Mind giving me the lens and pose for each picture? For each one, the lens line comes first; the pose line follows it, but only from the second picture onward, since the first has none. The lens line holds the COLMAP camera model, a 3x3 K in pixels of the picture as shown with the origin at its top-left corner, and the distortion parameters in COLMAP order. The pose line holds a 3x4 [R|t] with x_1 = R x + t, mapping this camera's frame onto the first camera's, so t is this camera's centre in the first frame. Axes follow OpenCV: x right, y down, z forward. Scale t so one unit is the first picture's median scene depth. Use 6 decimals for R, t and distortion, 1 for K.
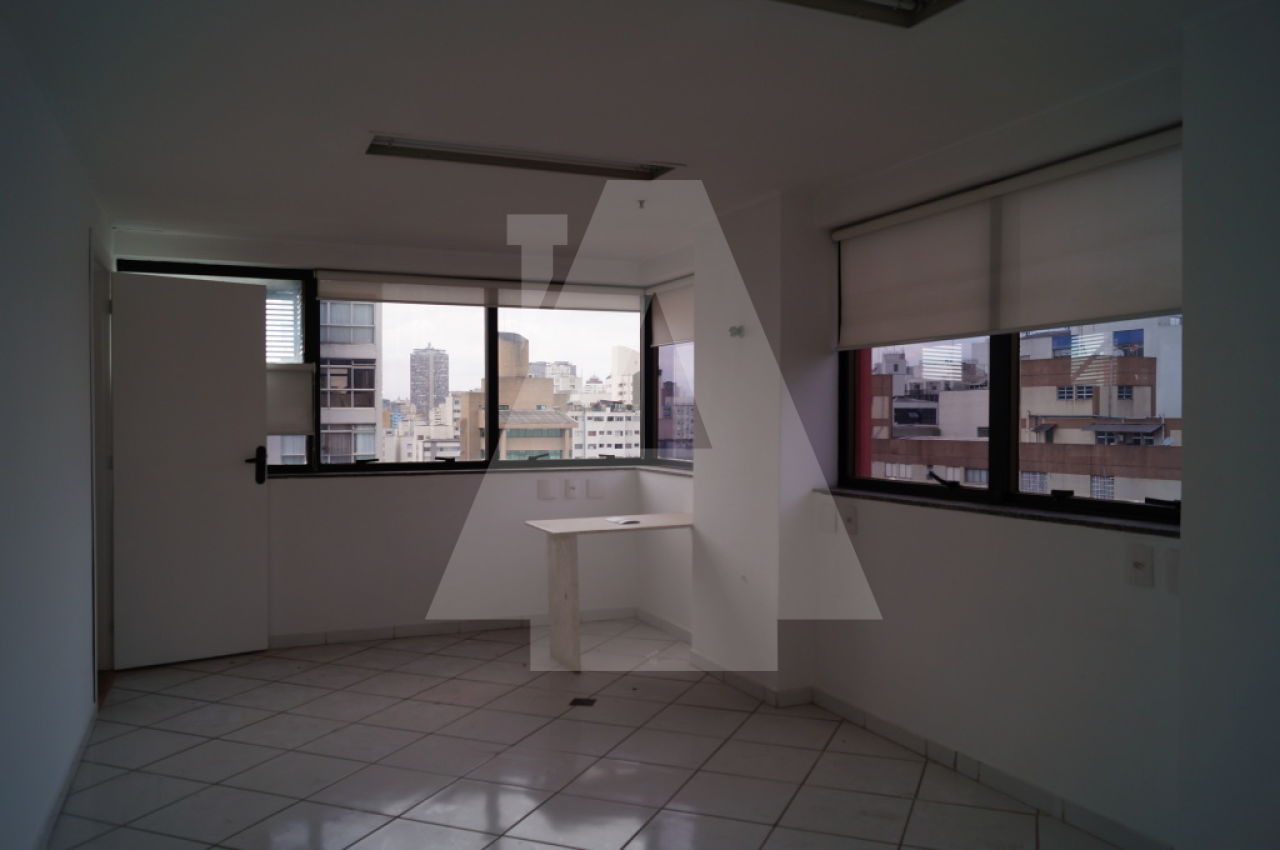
lens RADIAL K [[990.0, 0, 635.9], [0, 990.0, 430.0], [0, 0, 1]] dist [-0.005860, 0.016770]
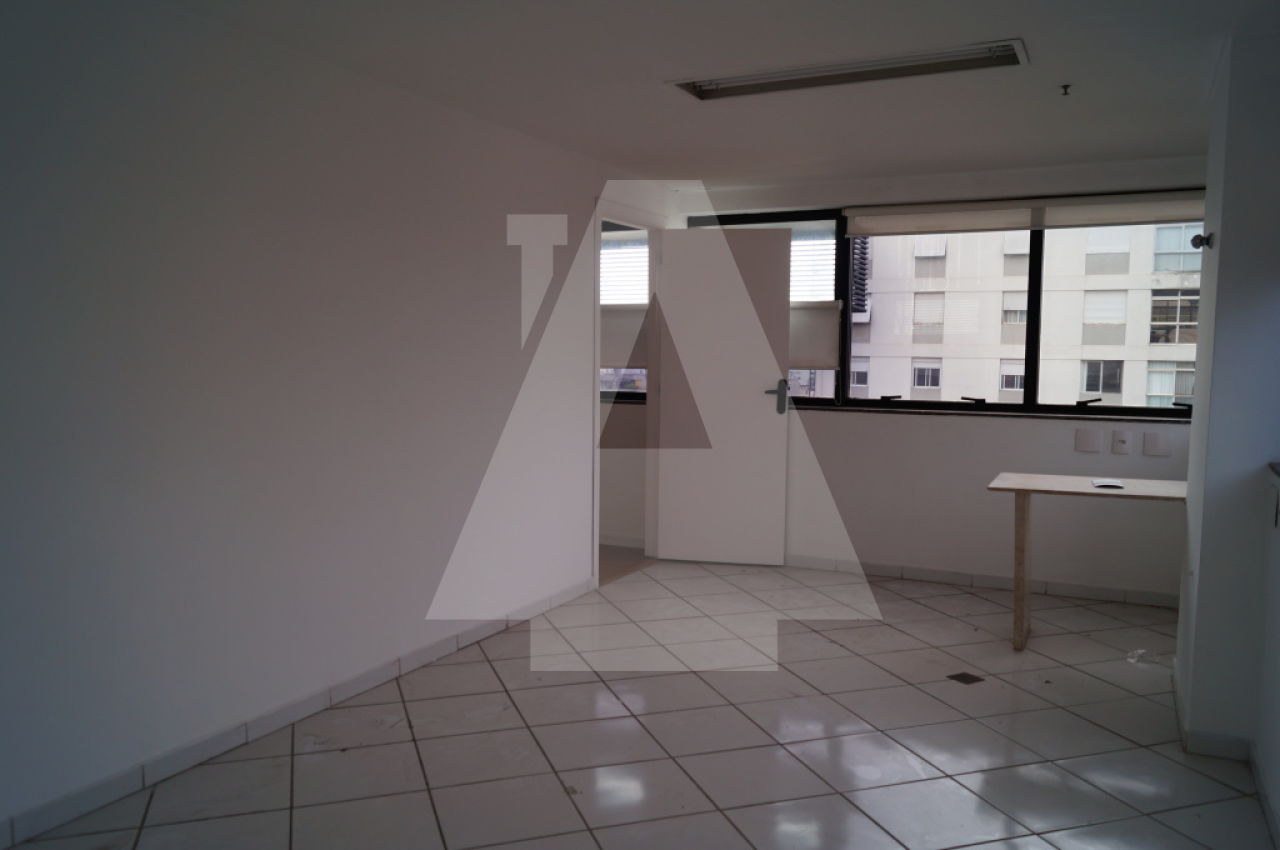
lens RADIAL K [[990.0, 0, 635.9], [0, 990.0, 430.0], [0, 0, 1]] dist [-0.005860, 0.016770]
pose [[0.651397, 0.068791, -0.755612, 0.323099], [-0.019700, 0.997079, 0.073791, -0.004685], [0.758481, -0.033182, 0.650850, 0.164672]]
